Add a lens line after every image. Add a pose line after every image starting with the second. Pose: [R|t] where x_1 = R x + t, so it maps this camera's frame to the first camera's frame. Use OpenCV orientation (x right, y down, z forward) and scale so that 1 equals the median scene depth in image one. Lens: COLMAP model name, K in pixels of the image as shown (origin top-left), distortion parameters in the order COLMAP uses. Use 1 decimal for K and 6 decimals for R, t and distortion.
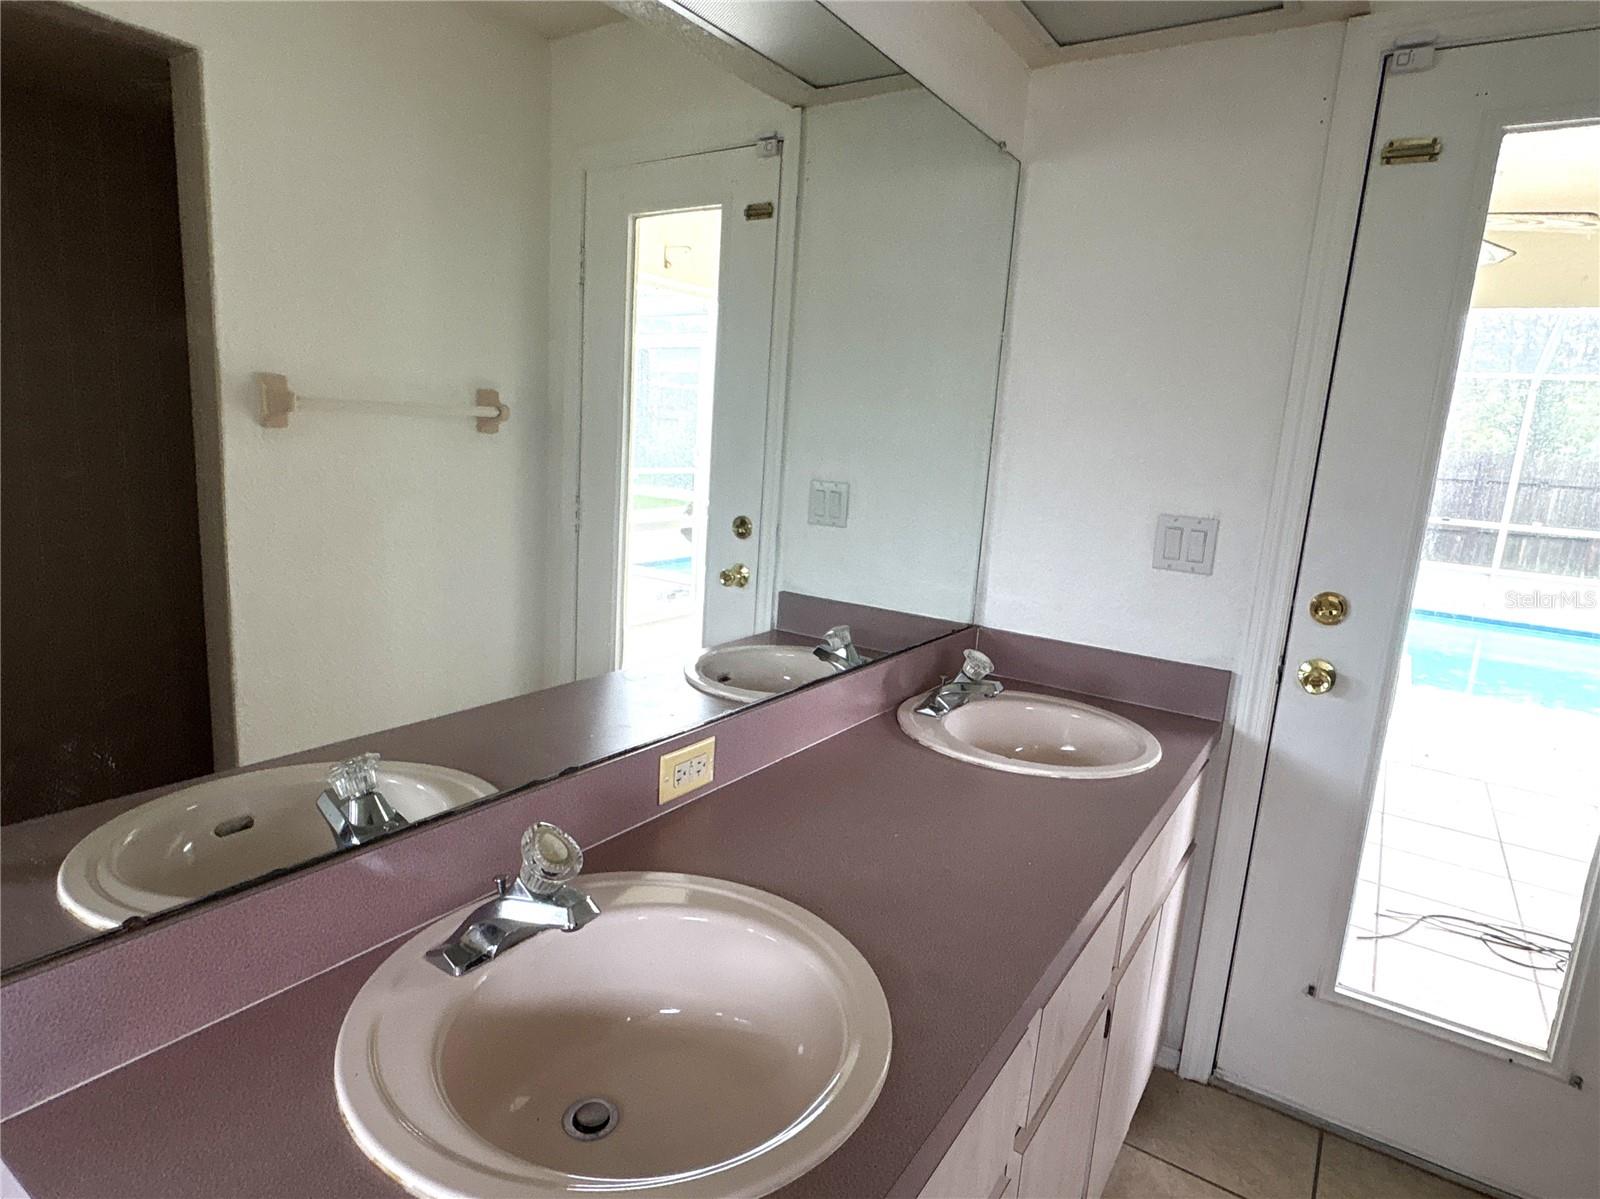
lens RADIAL K [[898.2, 0, 800.0], [0, 898.2, 599.5], [0, 0, 1]] dist [0.006458, -0.002037]
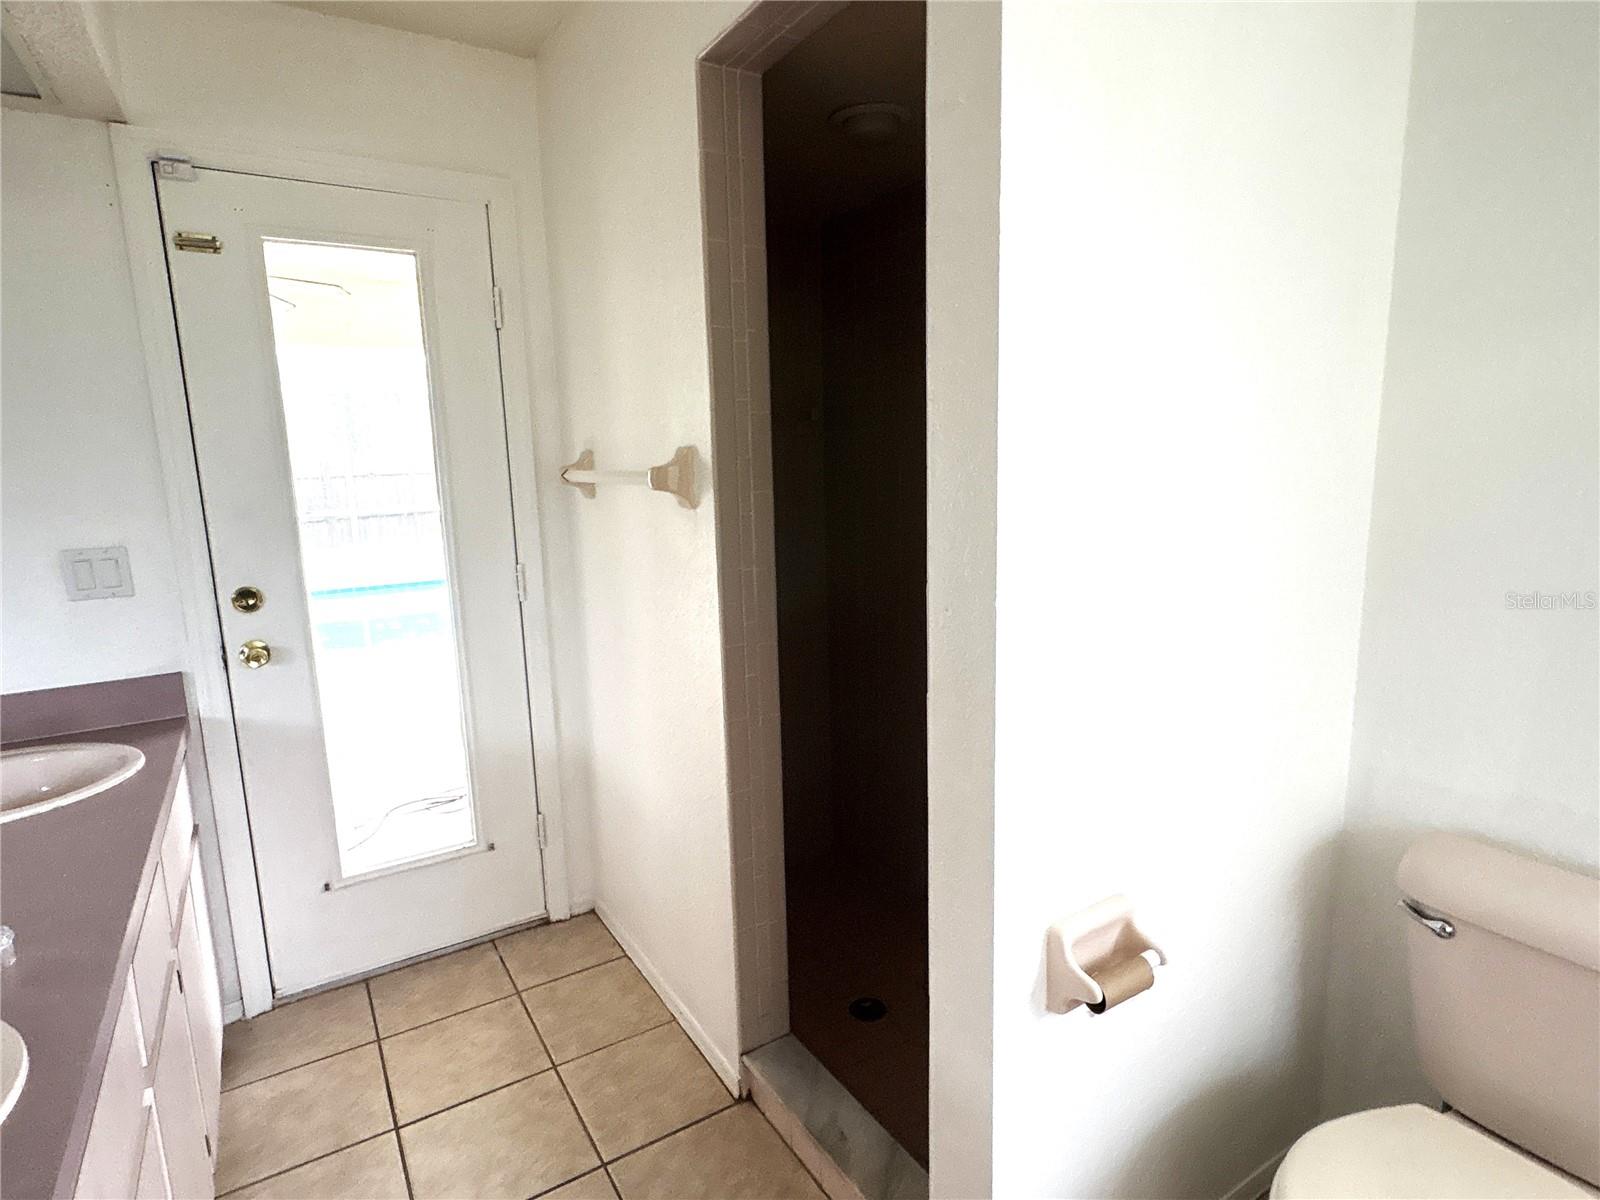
lens RADIAL K [[852.9, 0, 800.0], [0, 852.9, 600.0], [0, 0, 1]] dist [0.000476, -0.000430]
pose [[0.408017, -0.228126, 0.884014, -0.147572], [0.223802, 0.963728, 0.145400, 0.009806], [-0.885118, 0.138518, 0.444272, -0.208298]]
